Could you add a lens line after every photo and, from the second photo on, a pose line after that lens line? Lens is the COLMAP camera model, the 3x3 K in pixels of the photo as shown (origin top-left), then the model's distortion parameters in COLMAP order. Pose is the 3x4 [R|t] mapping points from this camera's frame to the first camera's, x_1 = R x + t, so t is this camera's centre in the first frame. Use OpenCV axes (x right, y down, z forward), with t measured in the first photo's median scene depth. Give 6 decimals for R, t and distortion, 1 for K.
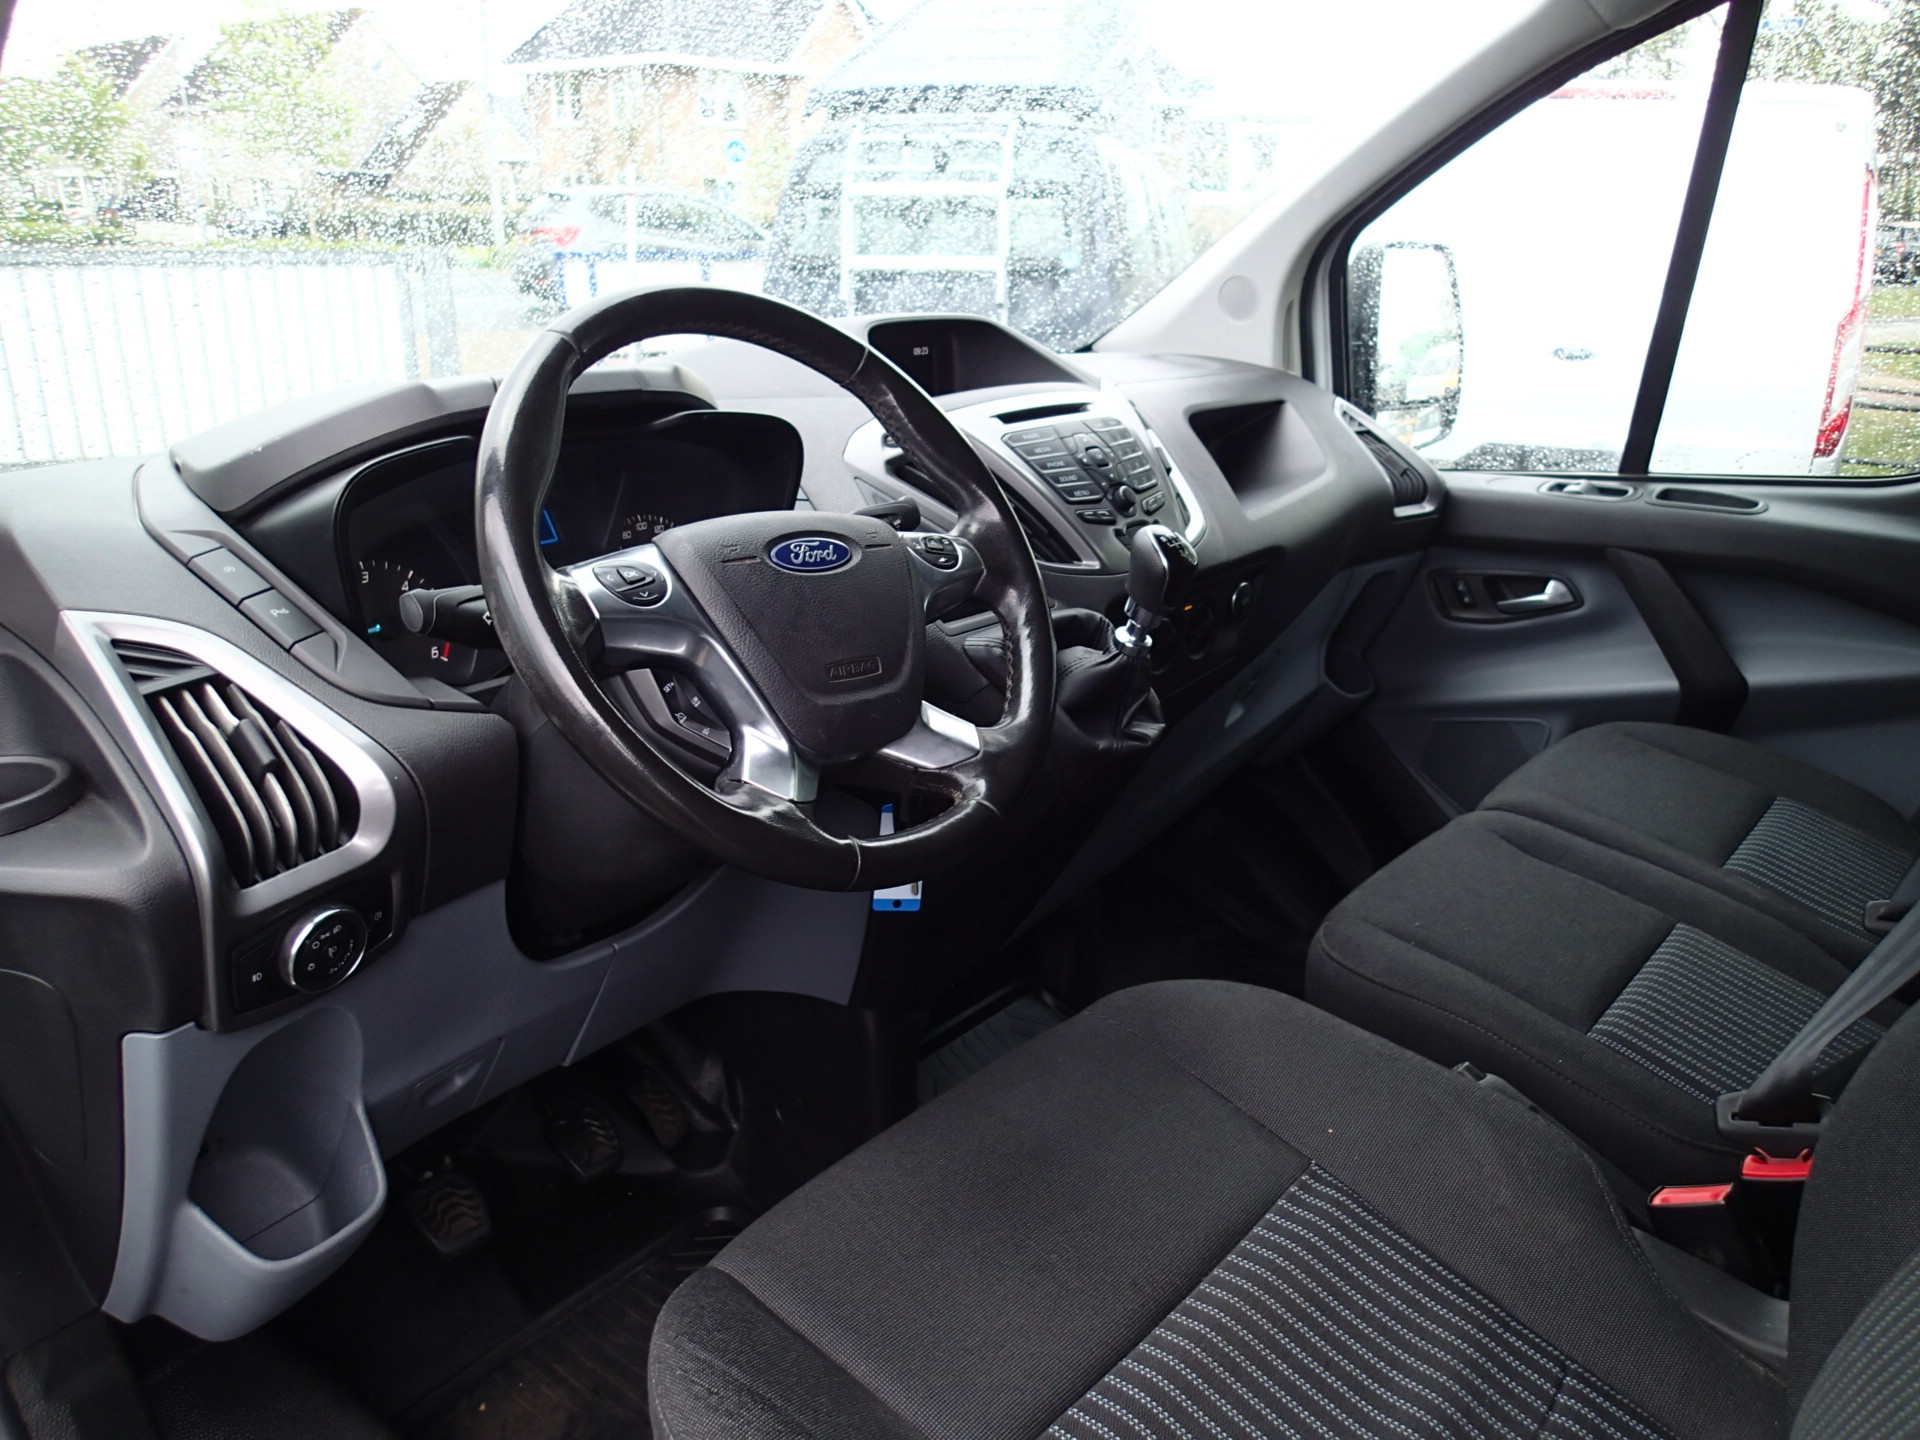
lens RADIAL K [[1423.3, 0, 960.2], [0, 1423.3, 716.5], [0, 0, 1]] dist [0.007529, -0.010251]
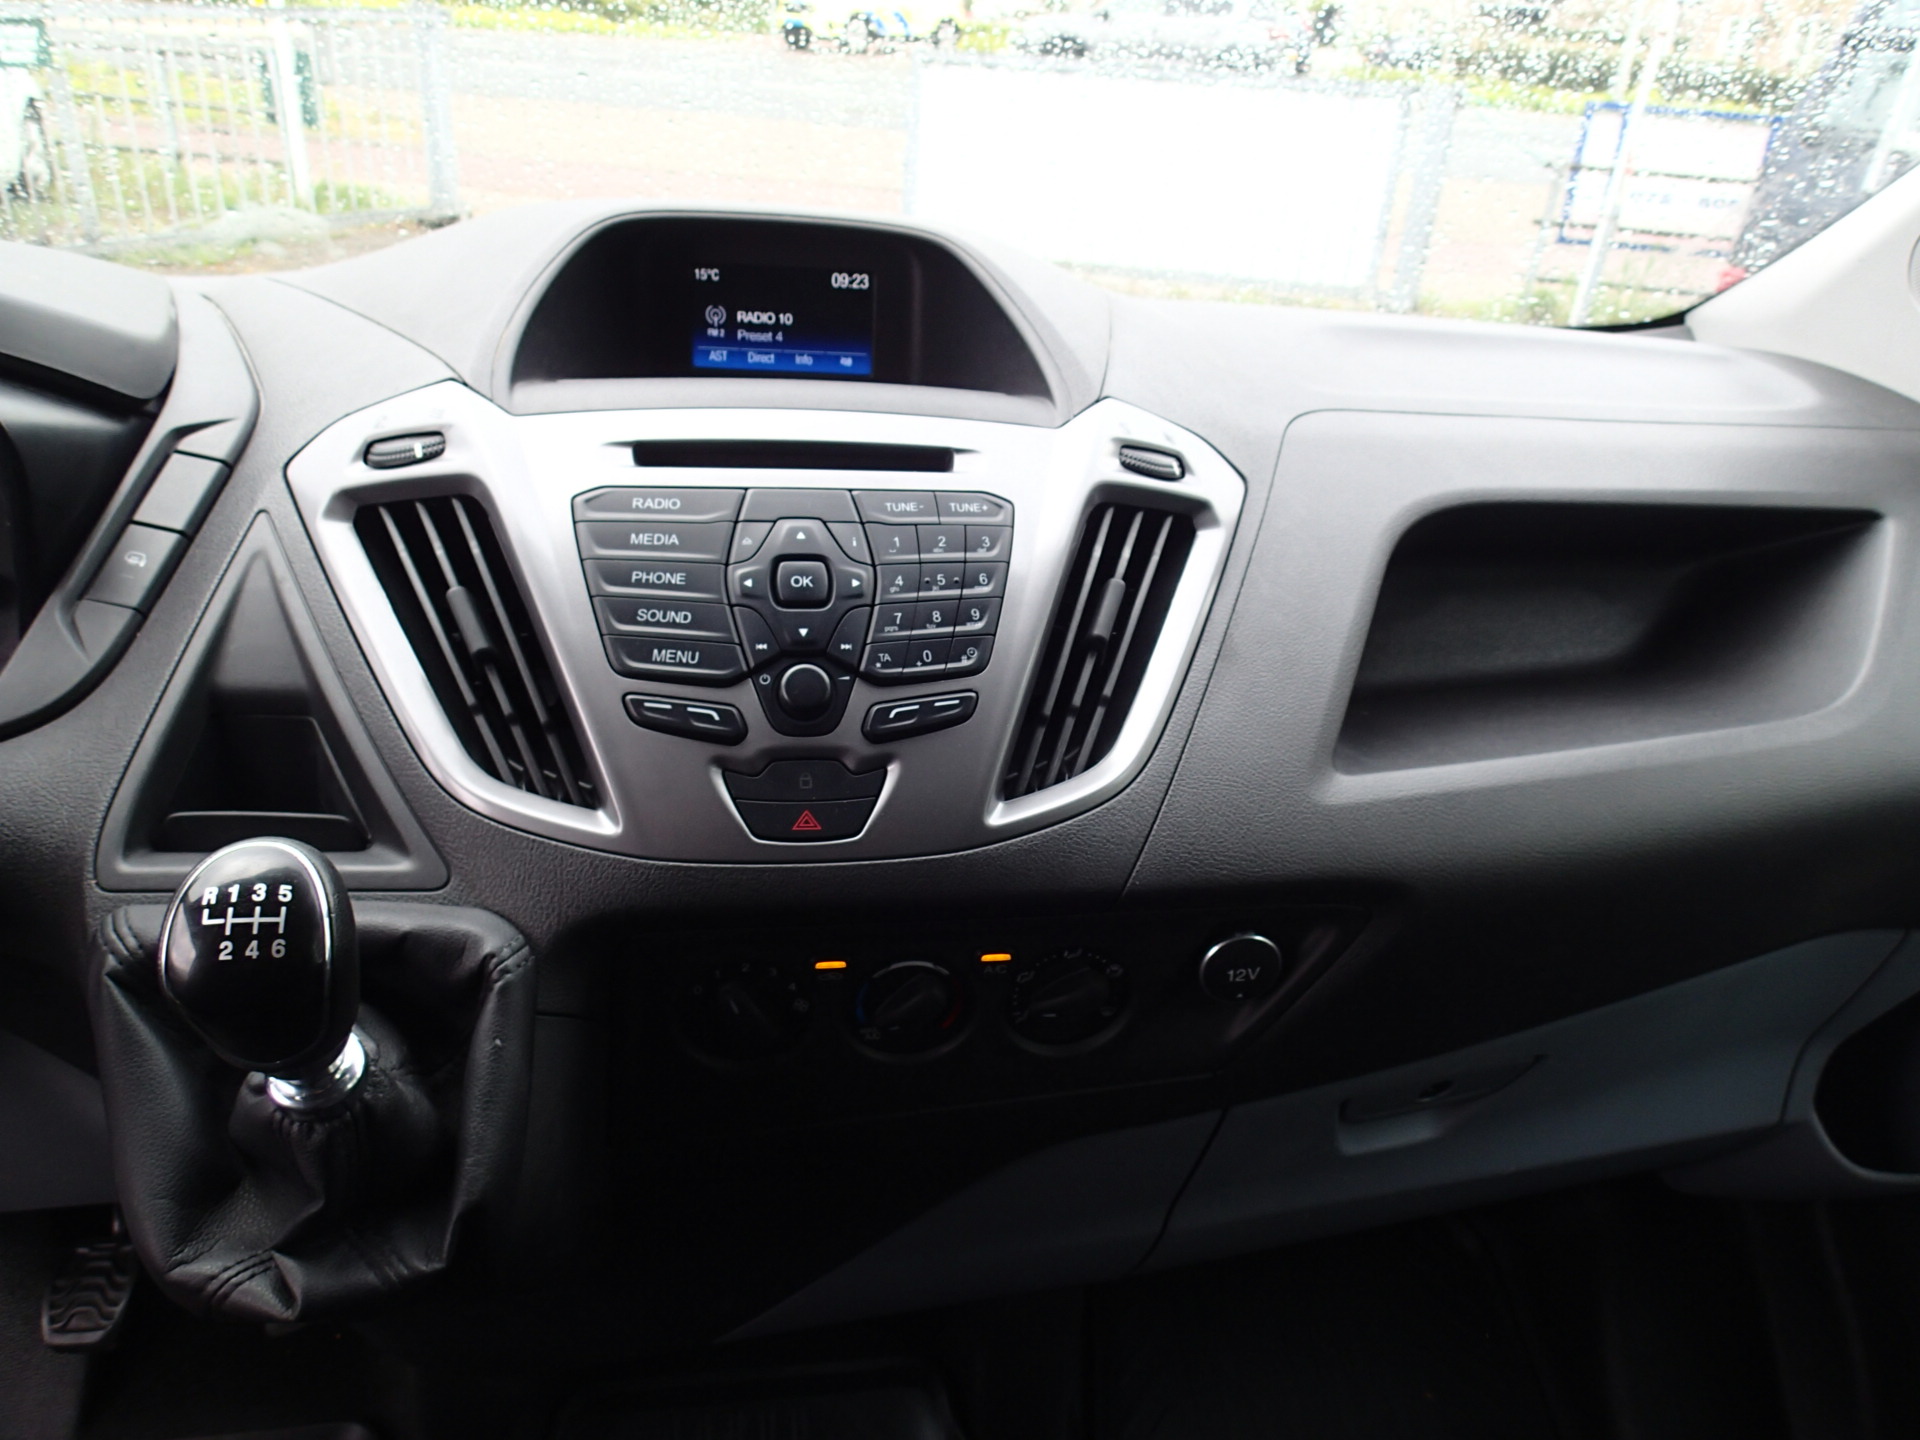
lens RADIAL K [[1423.3, 0, 960.8], [0, 1423.3, 718.3], [0, 0, 1]] dist [0.007529, -0.010251]
pose [[0.740679, 0.335389, -0.582158, 0.357291], [-0.271273, 0.942008, 0.197564, -0.213778], [0.614659, 0.011592, 0.788708, 0.594055]]
